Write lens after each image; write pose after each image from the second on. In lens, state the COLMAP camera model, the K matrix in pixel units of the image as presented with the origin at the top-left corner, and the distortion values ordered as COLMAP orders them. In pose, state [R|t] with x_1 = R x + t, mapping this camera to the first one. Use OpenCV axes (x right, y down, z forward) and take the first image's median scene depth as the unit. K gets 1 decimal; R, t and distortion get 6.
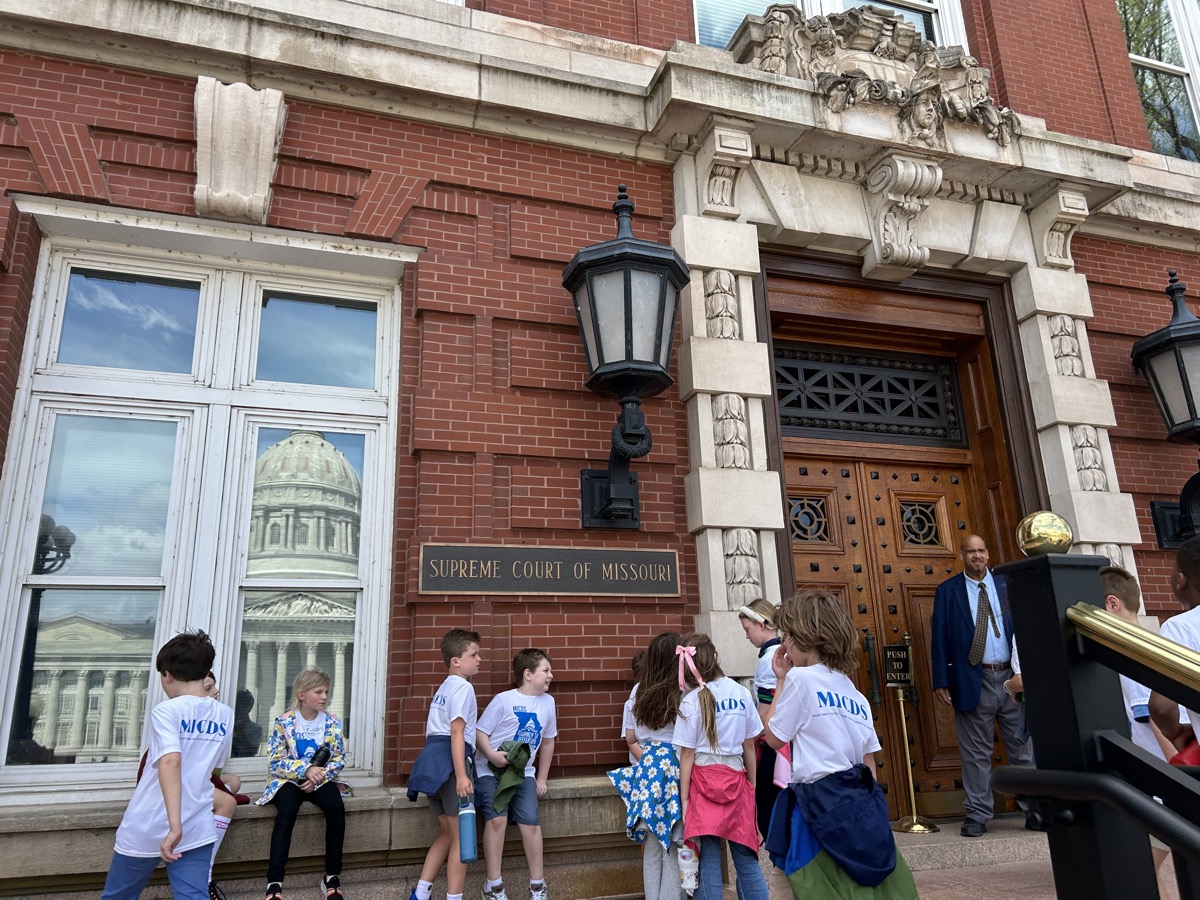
lens RADIAL K [[876.4, 0, 600.0], [0, 876.4, 450.0], [0, 0, 1]] dist [0.081731, -0.094893]
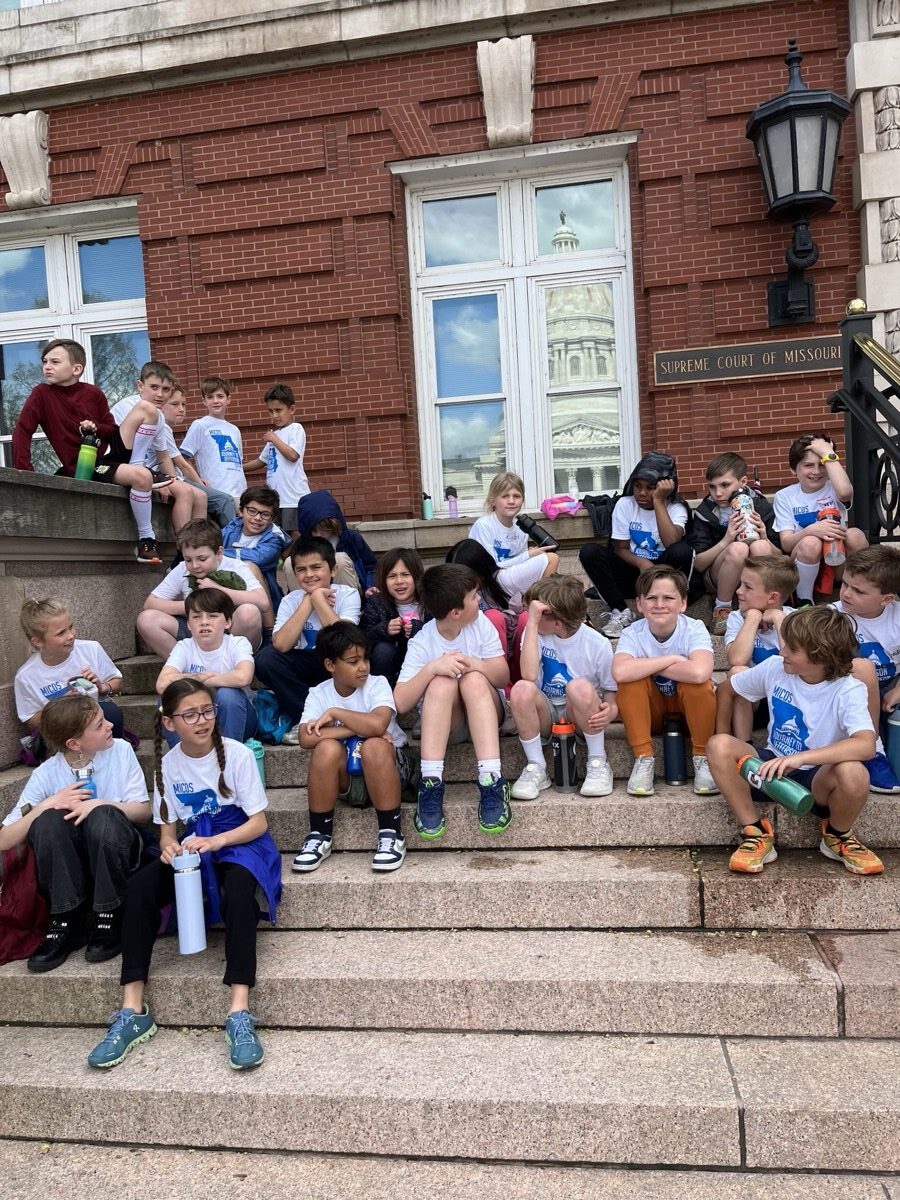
lens RADIAL K [[891.4, 0, 450.0], [0, 891.4, 600.0], [0, 0, 1]] dist [0.050246, -0.064714]
pose [[0.889885, -0.000135, -0.456184, 0.178959], [0.161222, 0.935560, 0.314222, -0.035733], [0.426745, -0.353168, 0.832563, -0.559166]]
